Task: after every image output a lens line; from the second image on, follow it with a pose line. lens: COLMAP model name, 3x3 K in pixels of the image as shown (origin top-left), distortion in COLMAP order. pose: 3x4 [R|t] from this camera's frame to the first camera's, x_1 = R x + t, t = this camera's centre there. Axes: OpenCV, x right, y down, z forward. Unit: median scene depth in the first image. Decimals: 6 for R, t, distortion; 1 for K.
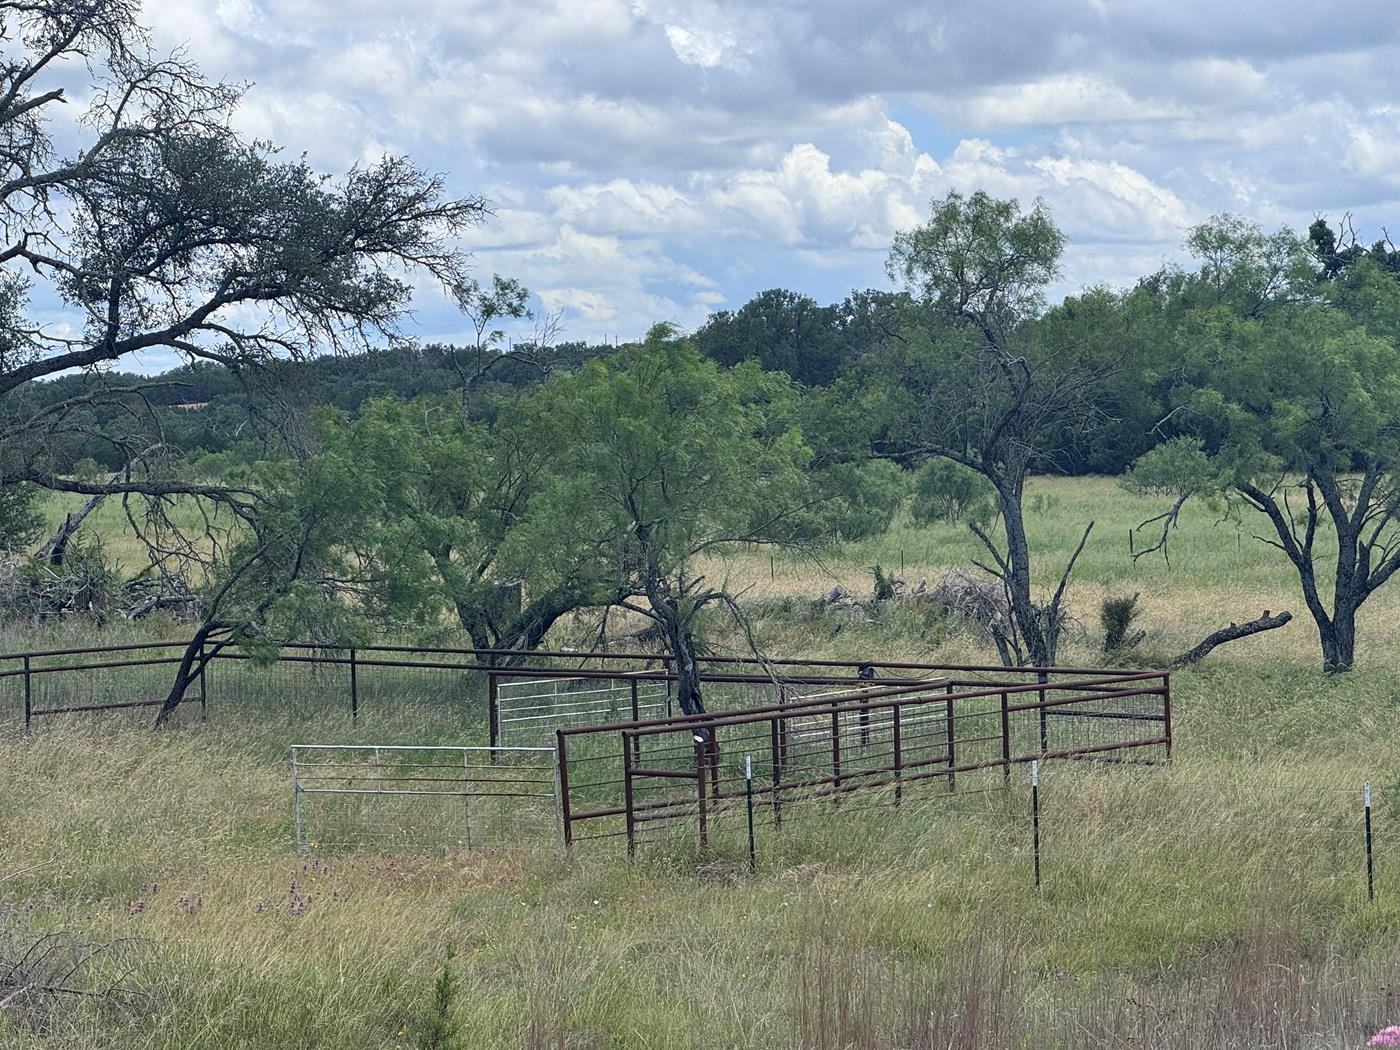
lens RADIAL K [[3401.0, 0, 691.5], [0, 3401.0, 518.8], [0, 0, 1]] dist [0.254549, 0.000000]
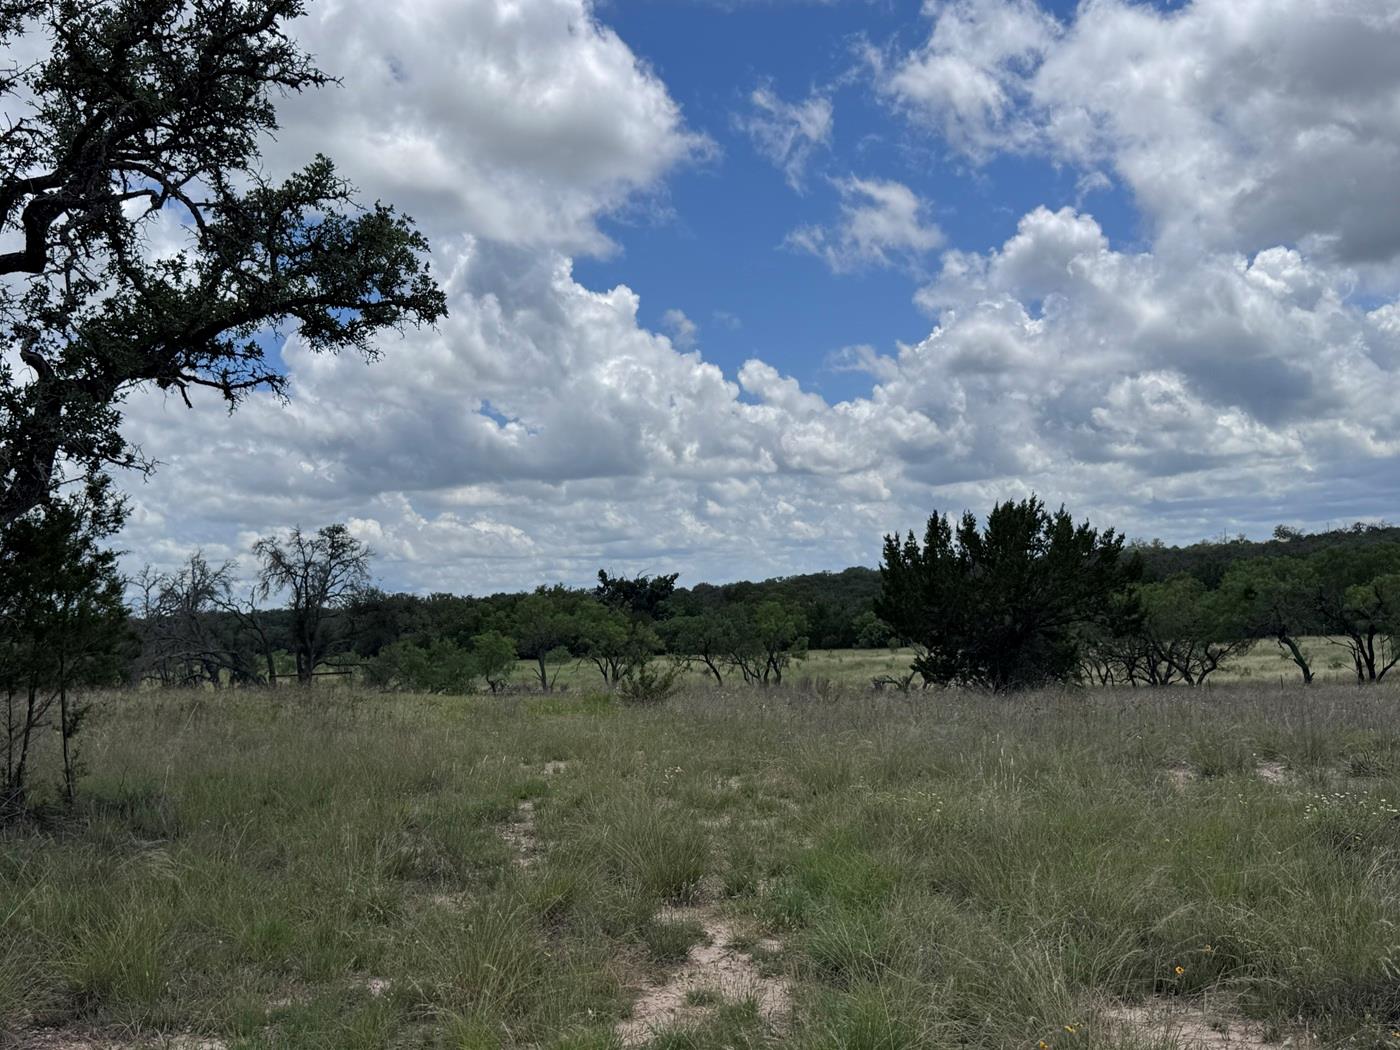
lens RADIAL K [[1574.2, 0, 699.1], [0, 1574.2, 524.6], [0, 0, 1]] dist [0.004359, 0.000000]
pose [[0.970288, -0.001905, 0.241947, -0.213432], [0.026130, 0.994946, -0.096953, 0.020847], [-0.240539, 0.100394, 0.965434, -1.110299]]
